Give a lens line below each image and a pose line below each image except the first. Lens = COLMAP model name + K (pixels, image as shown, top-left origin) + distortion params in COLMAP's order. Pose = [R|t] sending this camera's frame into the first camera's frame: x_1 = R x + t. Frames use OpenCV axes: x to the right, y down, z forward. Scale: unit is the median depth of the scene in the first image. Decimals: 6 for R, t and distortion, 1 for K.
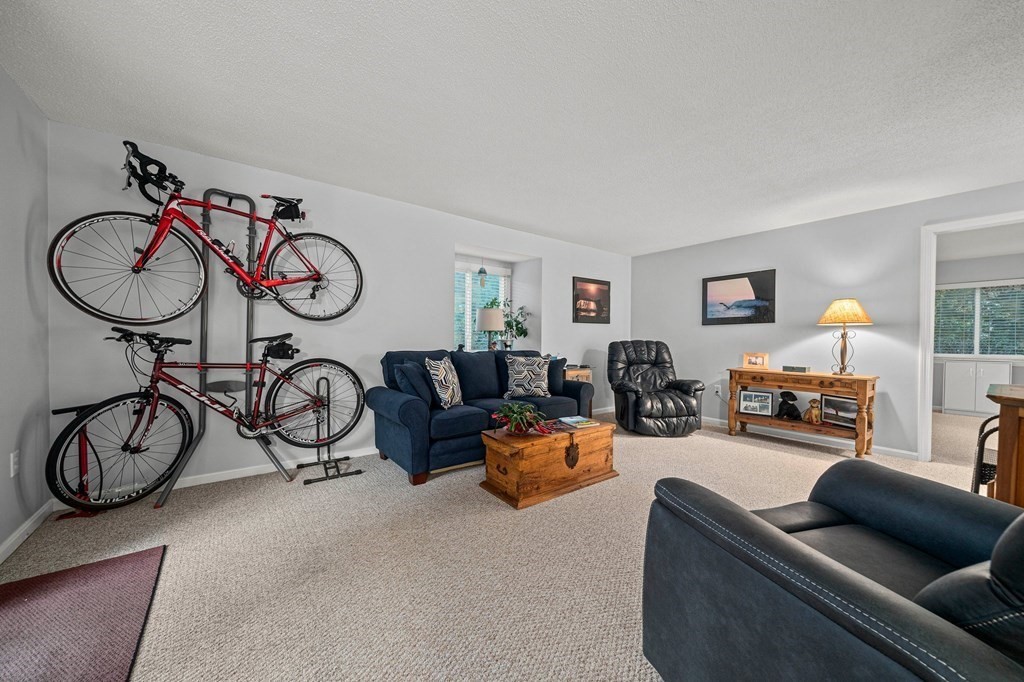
lens RADIAL K [[369.8, 0, 514.9], [0, 369.8, 345.3], [0, 0, 1]] dist [-0.008594, -0.000001]
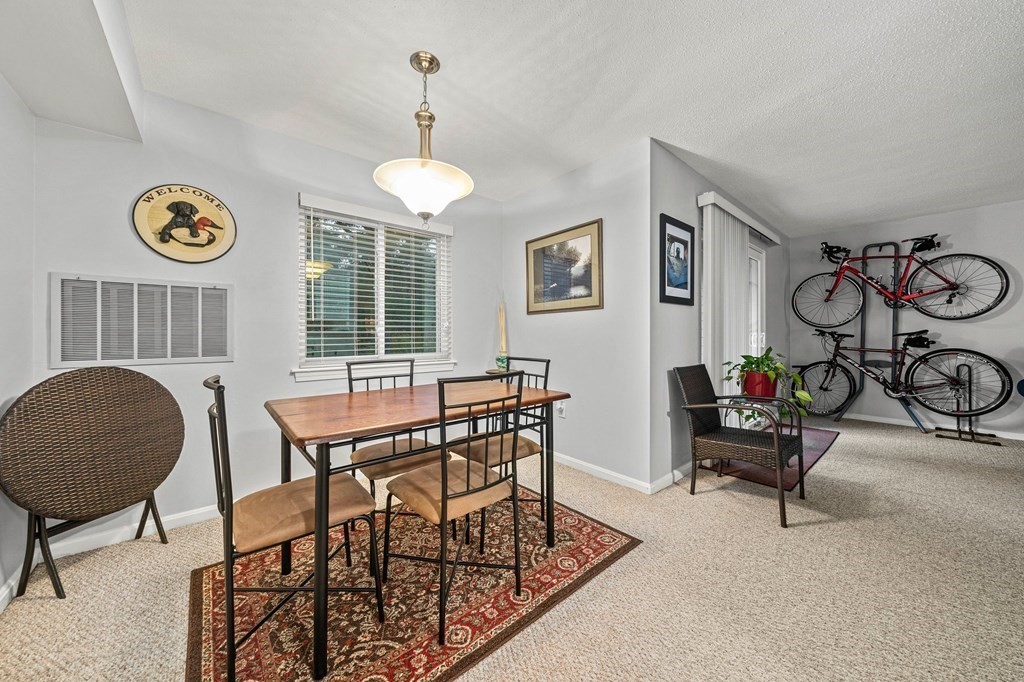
lens RADIAL K [[356.5, 0, 513.5], [0, 356.5, 336.9], [0, 0, 1]] dist [-0.007803, -0.000059]
pose [[0.055332, 0.000832, -0.998468, 0.685078], [-0.007570, 0.999971, 0.000414, 0.006088], [0.998439, 0.007535, 0.055337, -0.692718]]
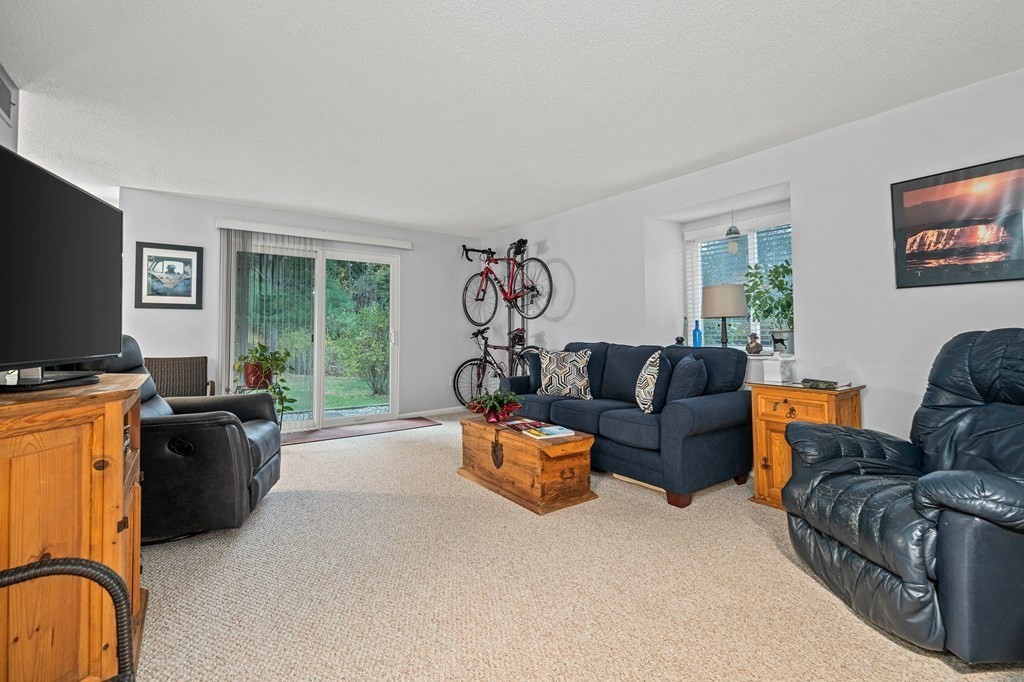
lens RADIAL K [[460.3, 0, 513.2], [0, 460.3, 313.8], [0, 0, 1]] dist [-0.001183, -0.000207]
pose [[-0.025773, -0.047559, -0.998536, 1.317090], [-0.009926, 0.998831, -0.047317, -0.003652], [0.999619, 0.008692, -0.026215, 1.048896]]
